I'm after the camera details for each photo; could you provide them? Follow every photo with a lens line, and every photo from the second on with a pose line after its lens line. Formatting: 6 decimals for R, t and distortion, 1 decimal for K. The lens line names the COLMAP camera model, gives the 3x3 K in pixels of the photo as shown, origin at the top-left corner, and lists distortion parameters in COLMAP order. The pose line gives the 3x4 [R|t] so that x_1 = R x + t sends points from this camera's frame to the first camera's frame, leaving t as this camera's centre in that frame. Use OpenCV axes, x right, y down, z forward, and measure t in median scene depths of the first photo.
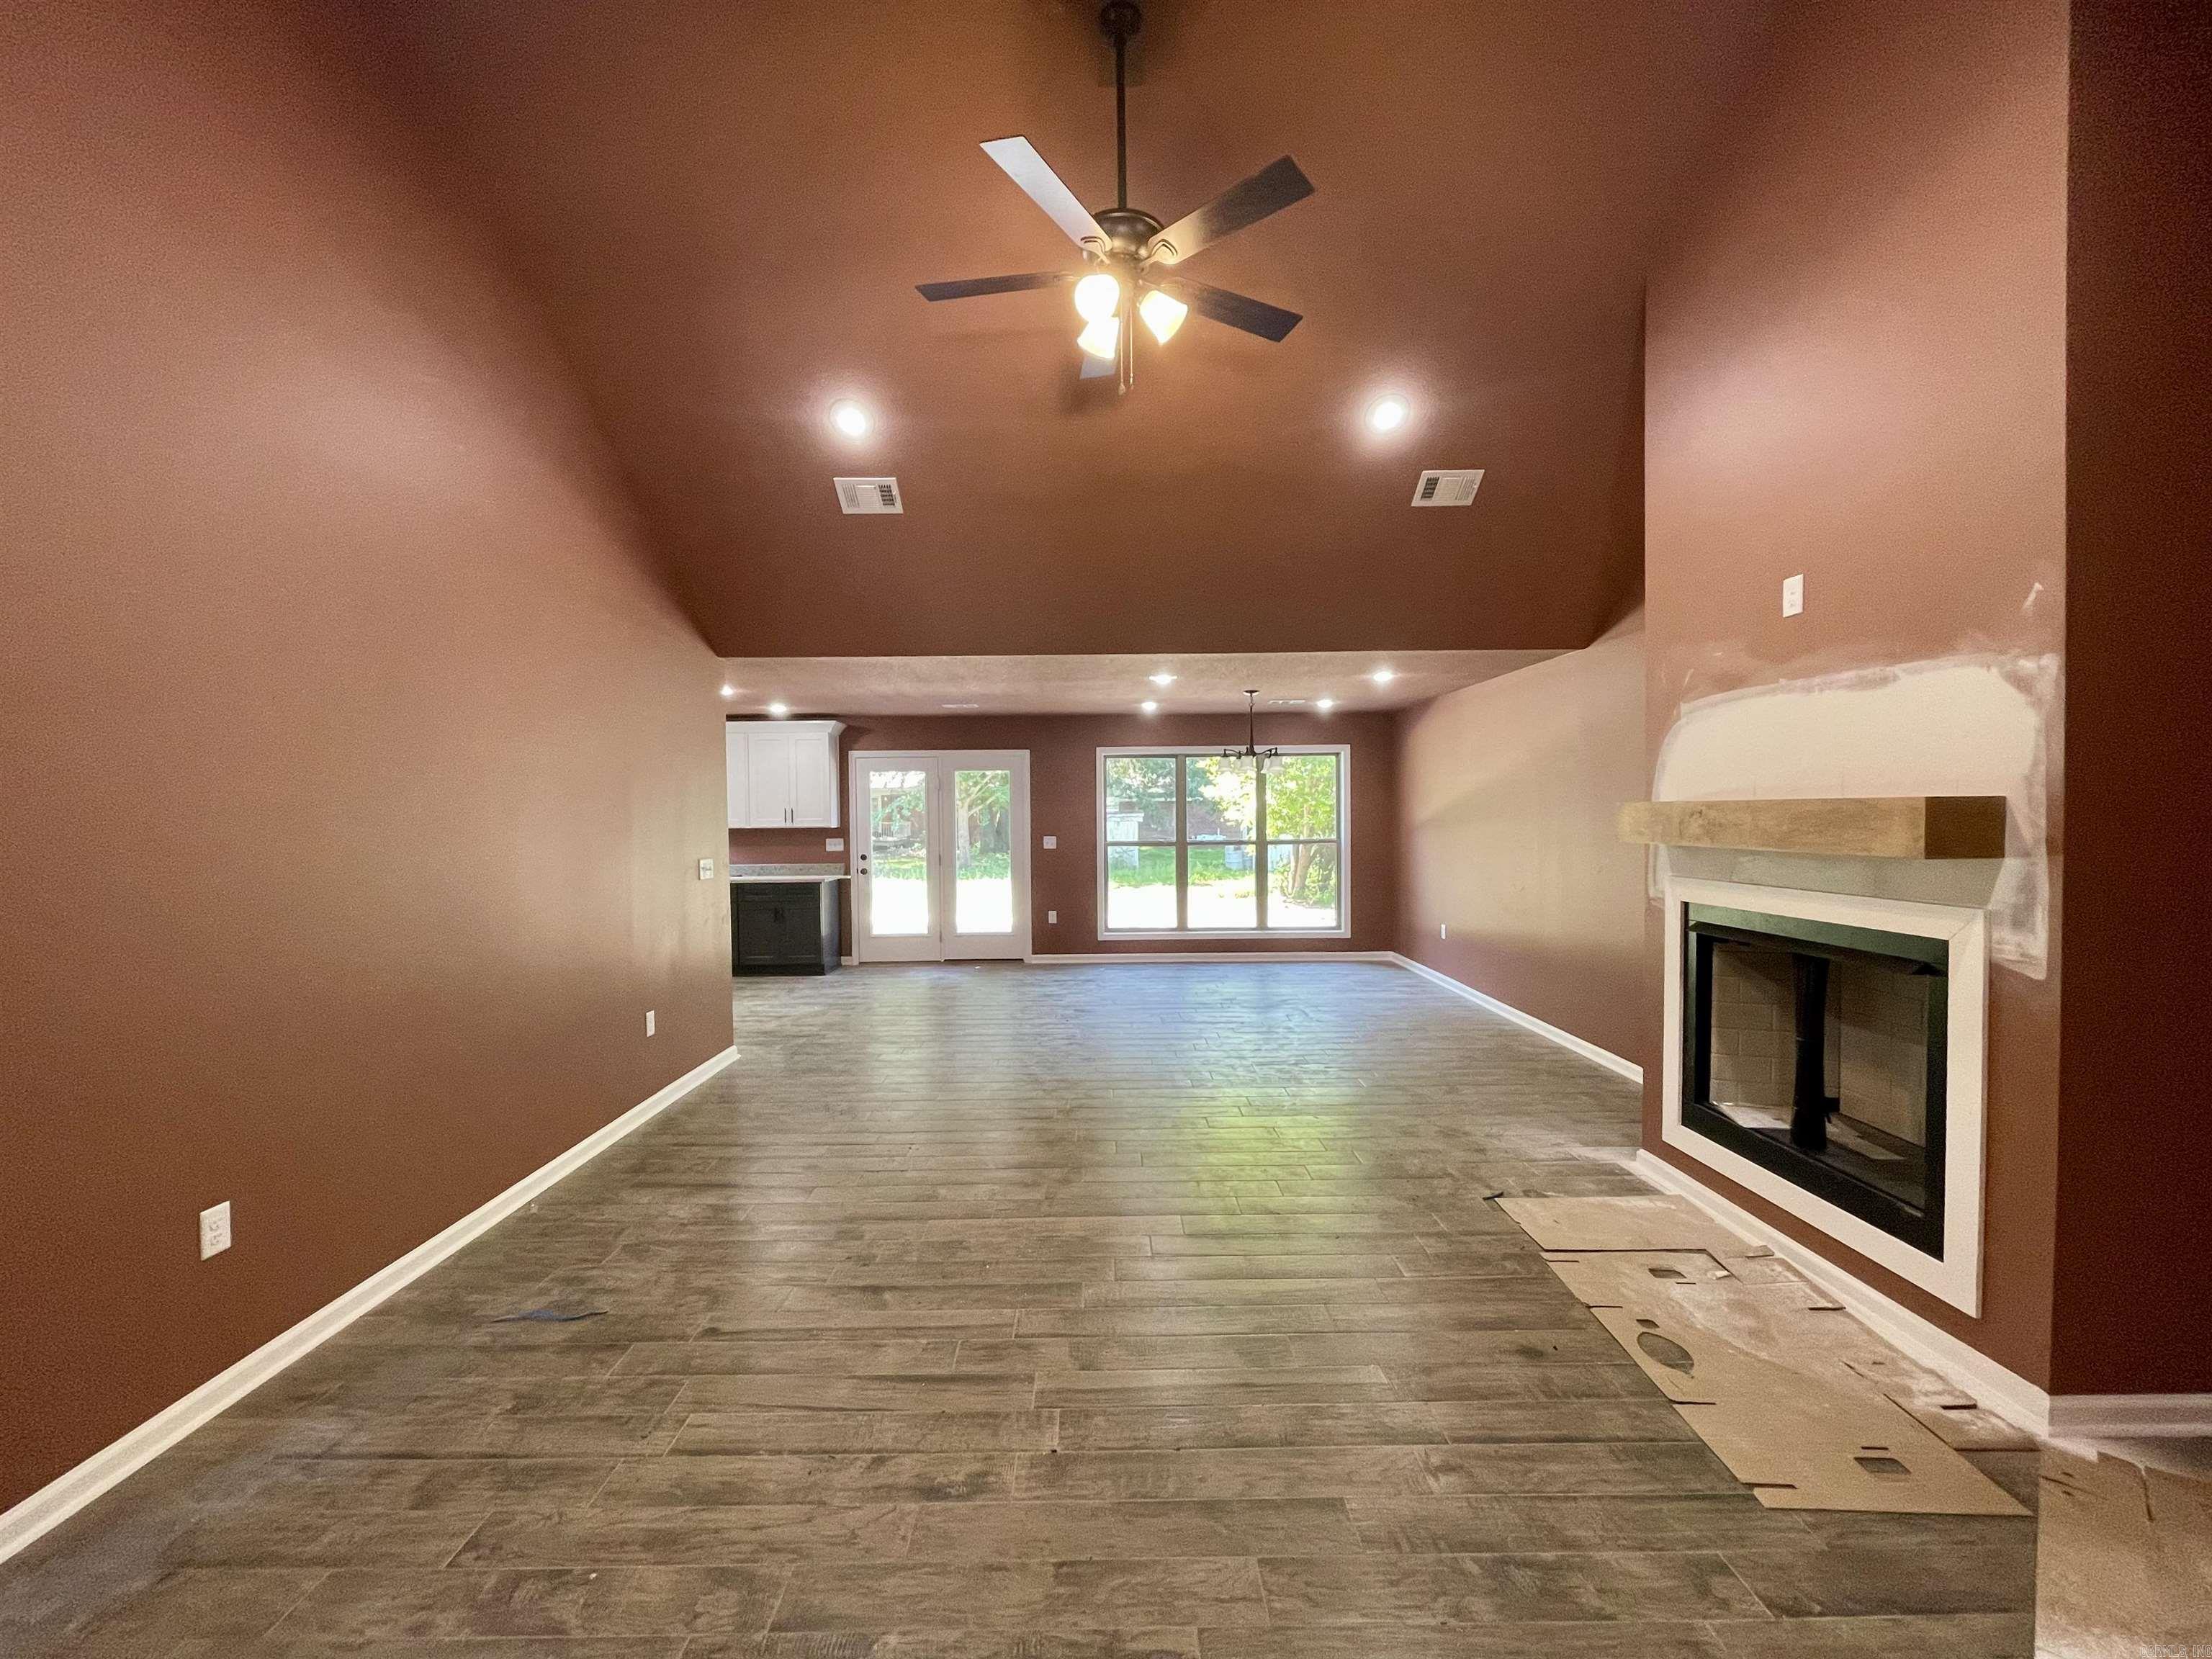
lens RADIAL K [[891.6, 0, 1101.2], [0, 891.6, 828.9], [0, 0, 1]] dist [0.000322, -0.000696]
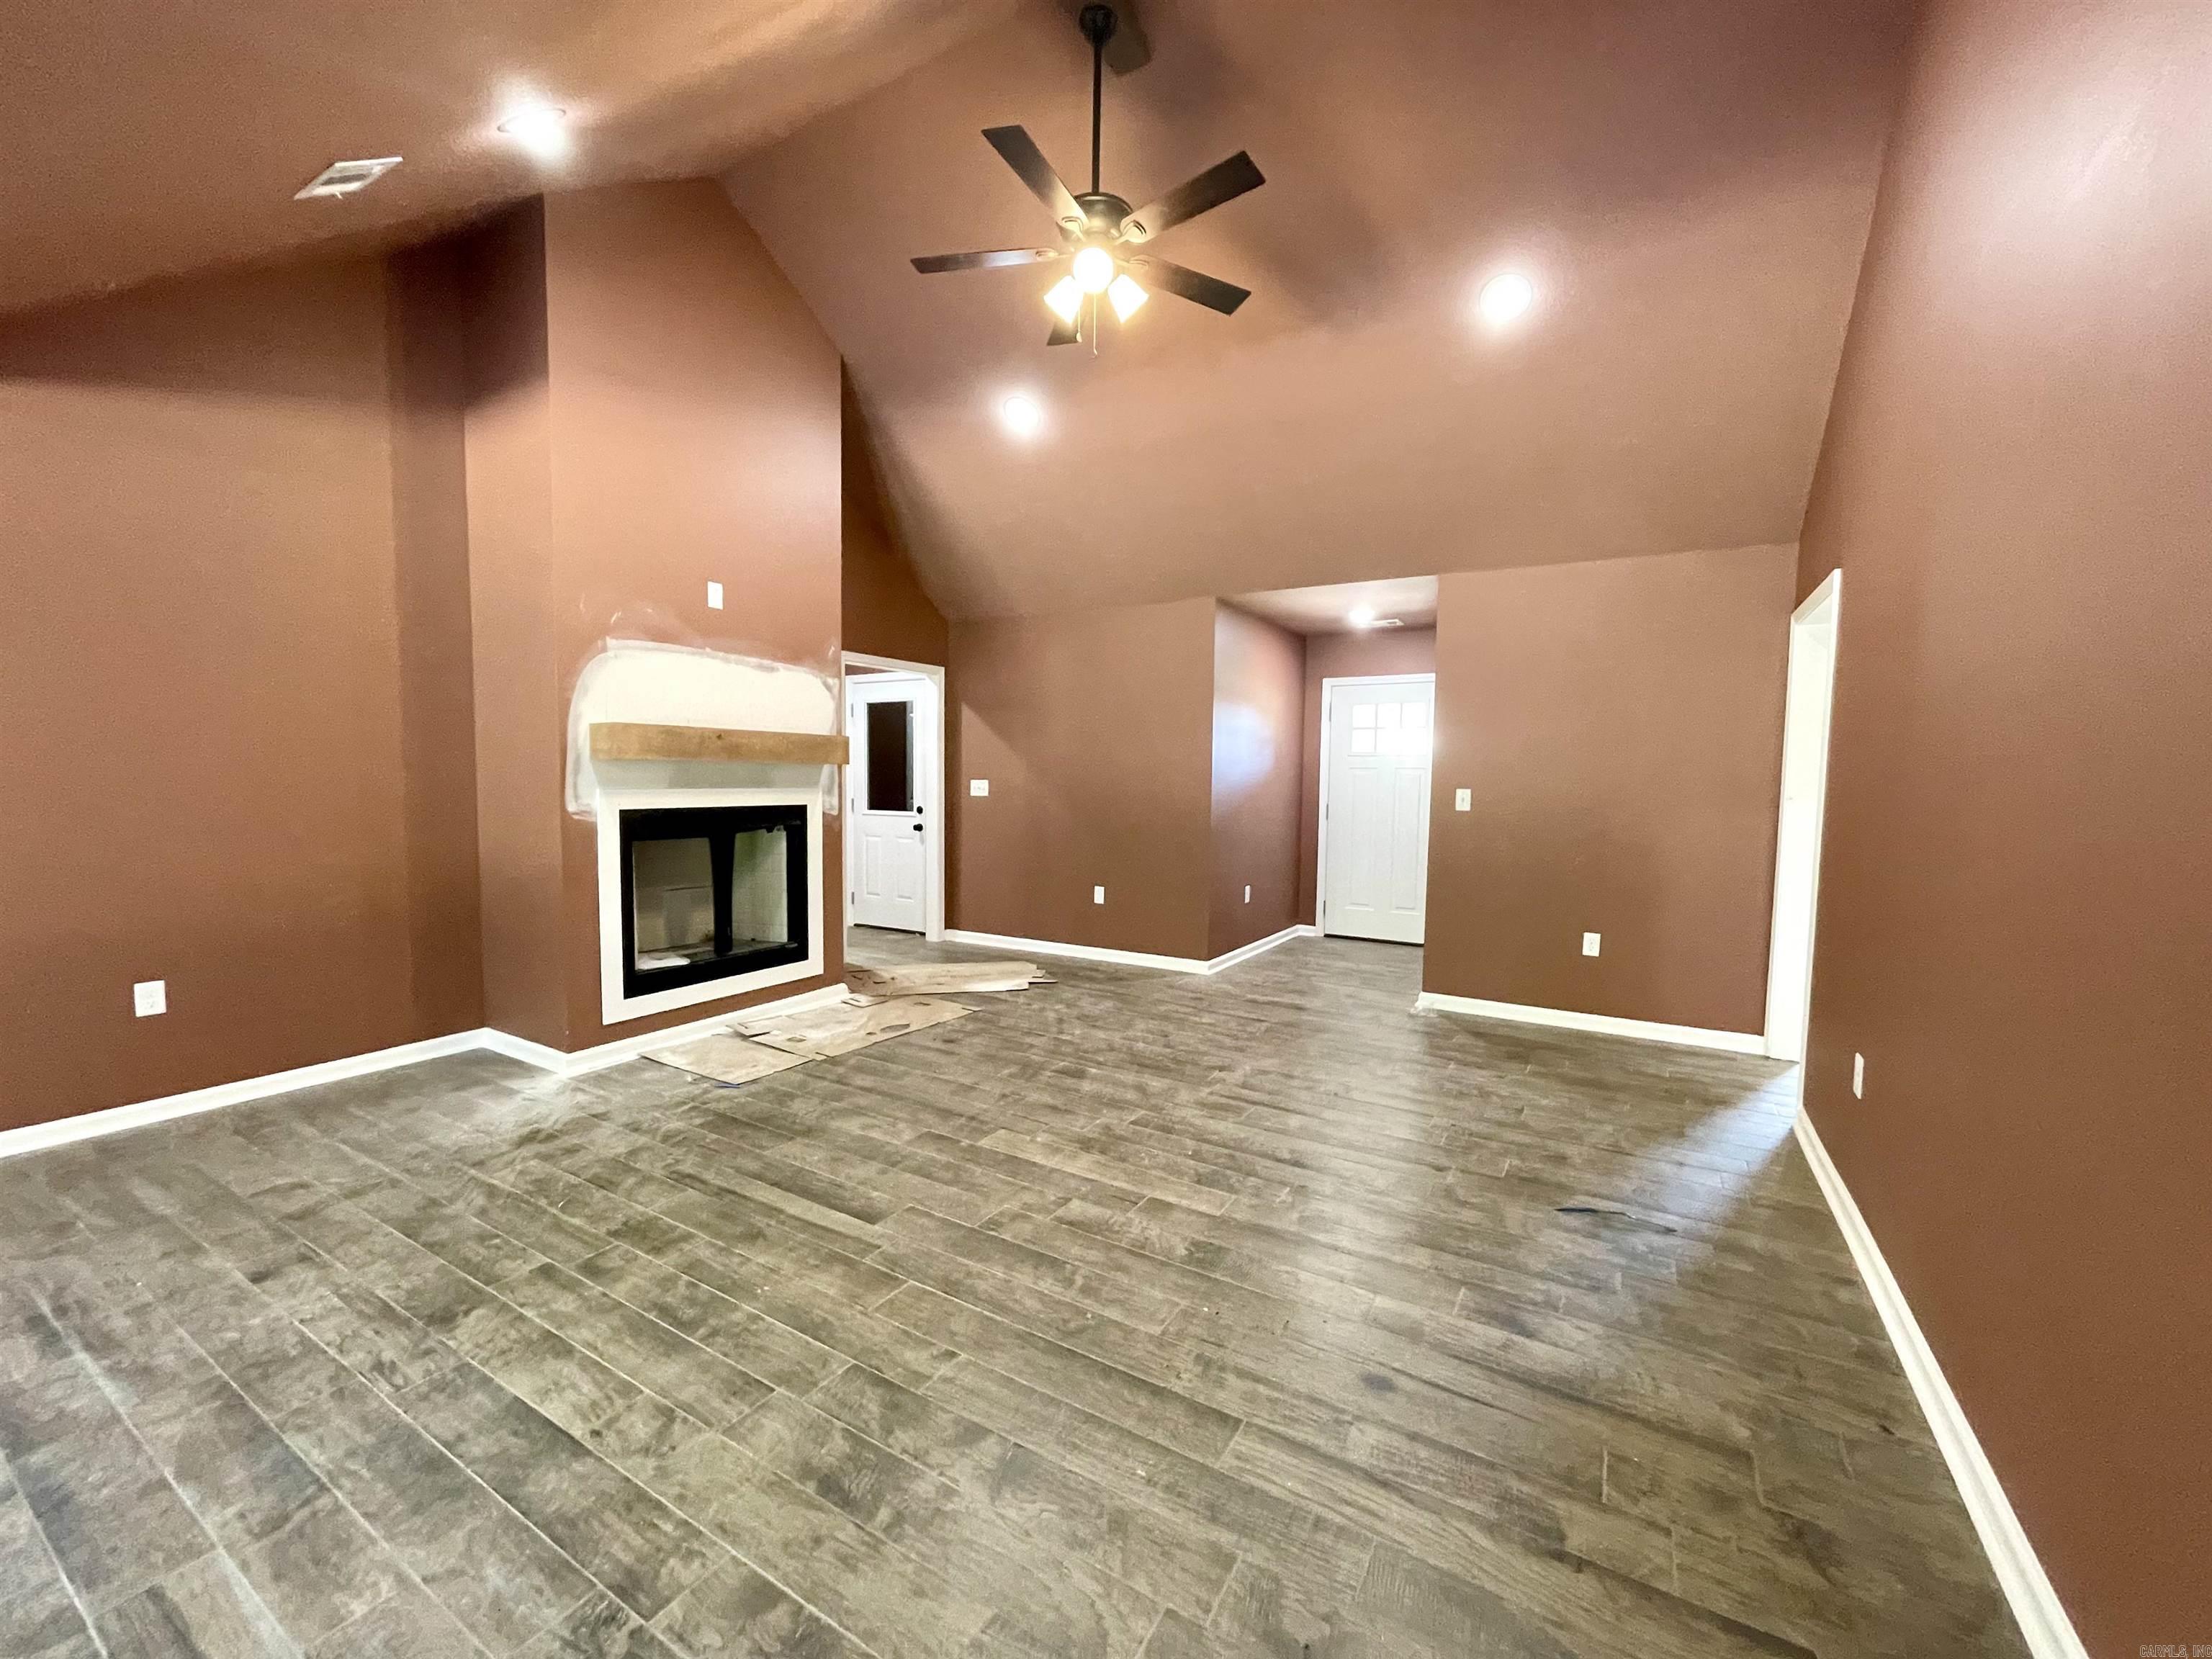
lens RADIAL K [[891.6, 0, 1097.6], [0, 891.6, 837.1], [0, 0, 1]] dist [0.000322, -0.000696]
pose [[-0.851693, -0.034889, 0.522878, -0.581926], [0.006661, 0.996980, 0.077372, 0.035443], [-0.523999, 0.069380, -0.848888, 1.955034]]
